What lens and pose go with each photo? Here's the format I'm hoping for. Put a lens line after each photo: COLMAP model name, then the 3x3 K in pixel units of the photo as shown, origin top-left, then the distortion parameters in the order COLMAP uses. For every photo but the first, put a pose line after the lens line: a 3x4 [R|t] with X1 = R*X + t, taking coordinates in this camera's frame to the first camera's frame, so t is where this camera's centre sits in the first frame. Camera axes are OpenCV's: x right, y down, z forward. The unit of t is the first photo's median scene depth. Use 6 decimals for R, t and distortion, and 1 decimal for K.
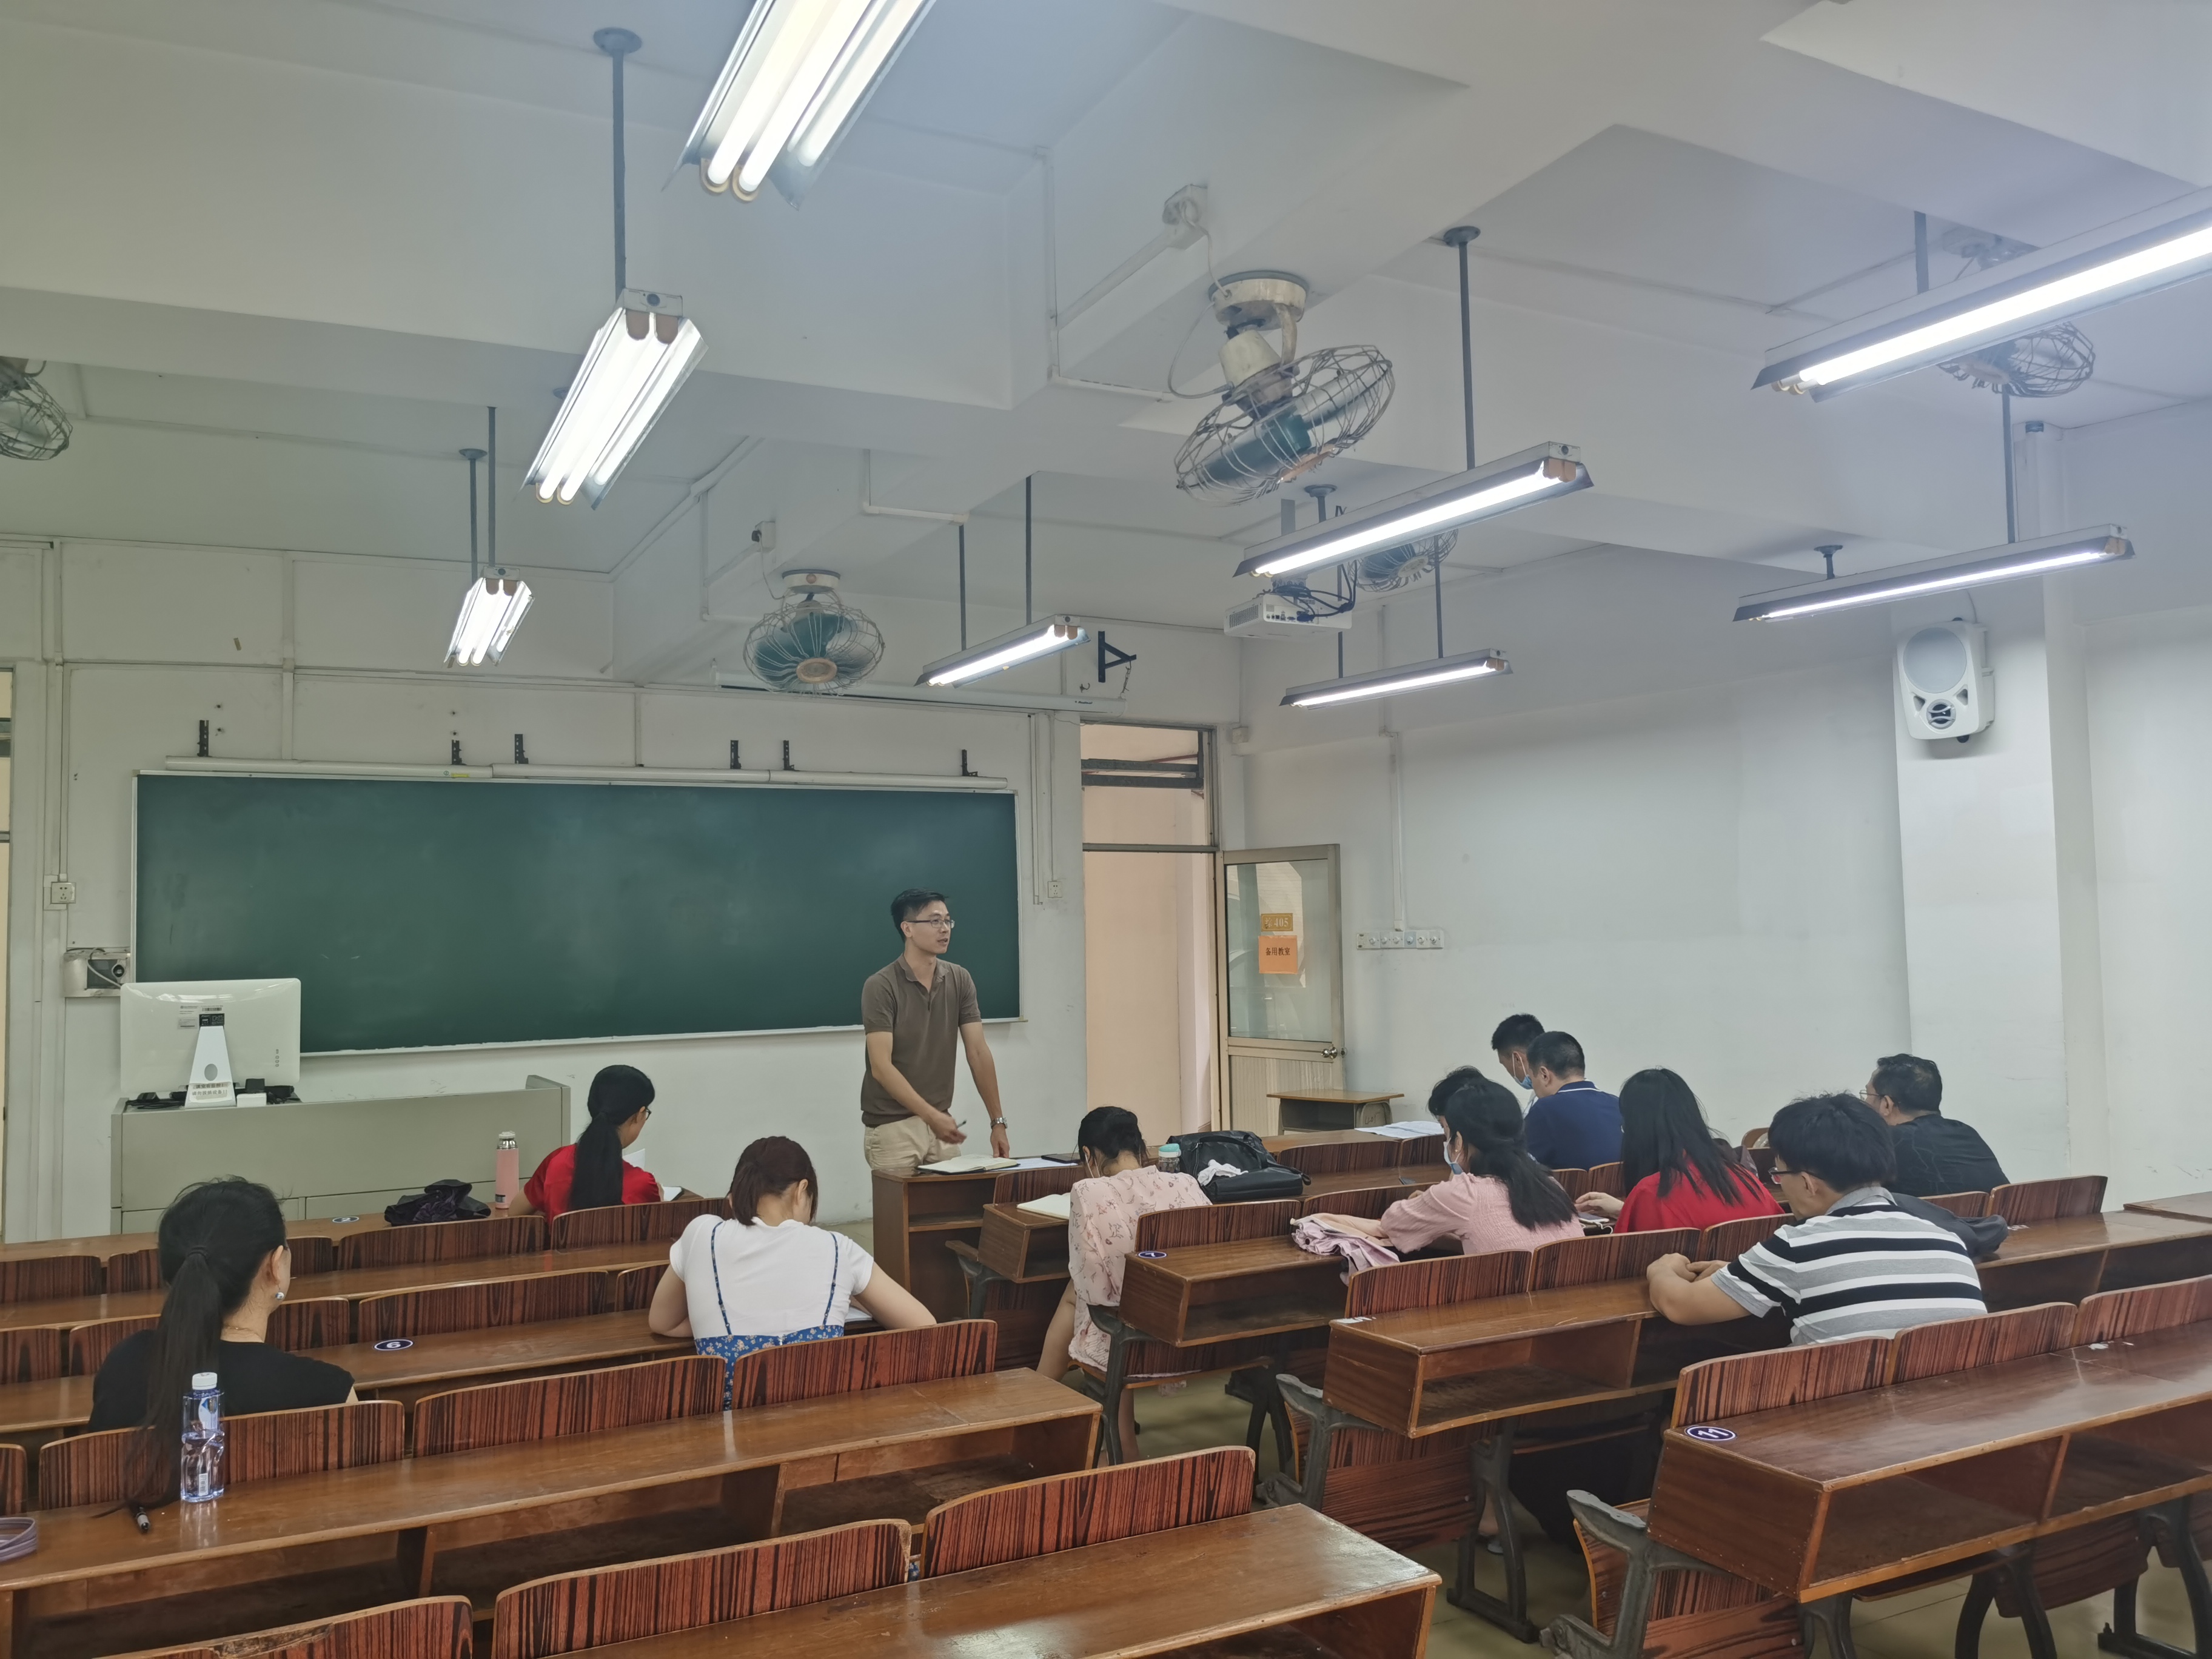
lens RADIAL K [[1783.5, 0, 1106.0], [0, 1783.5, 829.5], [0, 0, 1]] dist [0.084125, -0.172563]
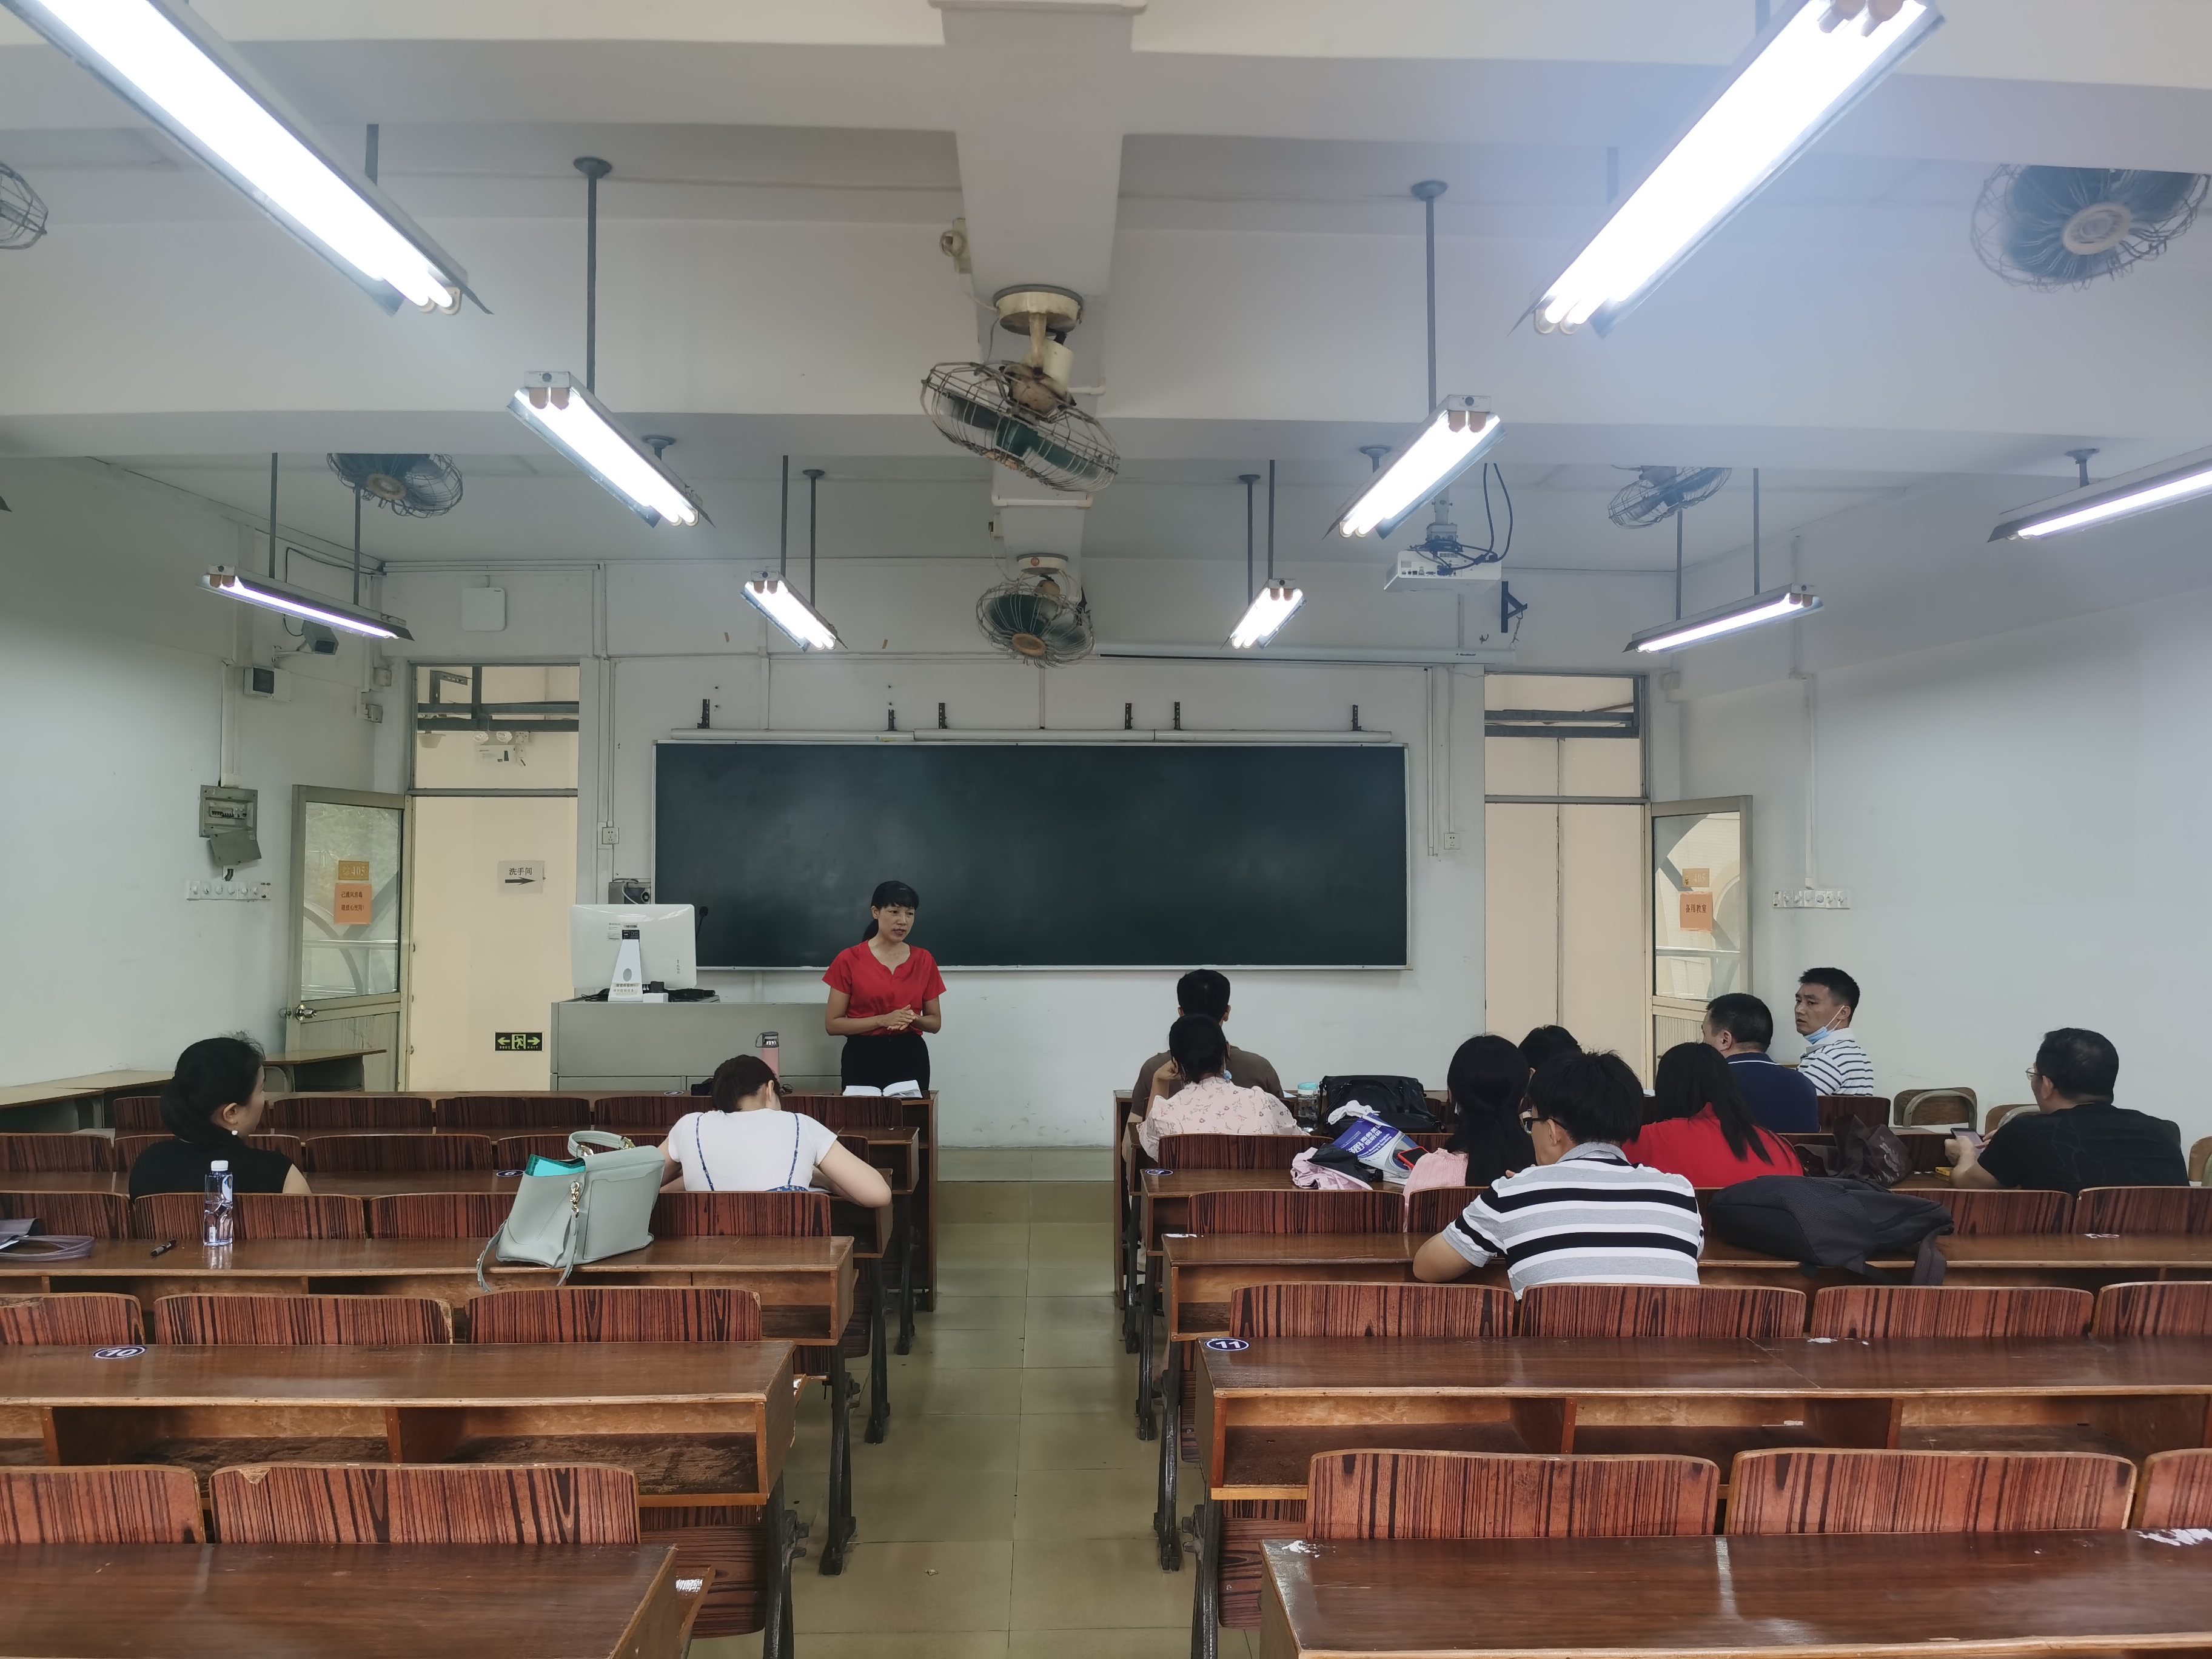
lens RADIAL K [[1783.5, 0, 1106.0], [0, 1783.5, 829.5], [0, 0, 1]] dist [0.084125, -0.172563]
pose [[0.894391, 0.005819, -0.447248, 0.336019], [0.006086, 0.999664, 0.025177, 0.000529], [0.447244, -0.025240, 0.894056, 0.008741]]
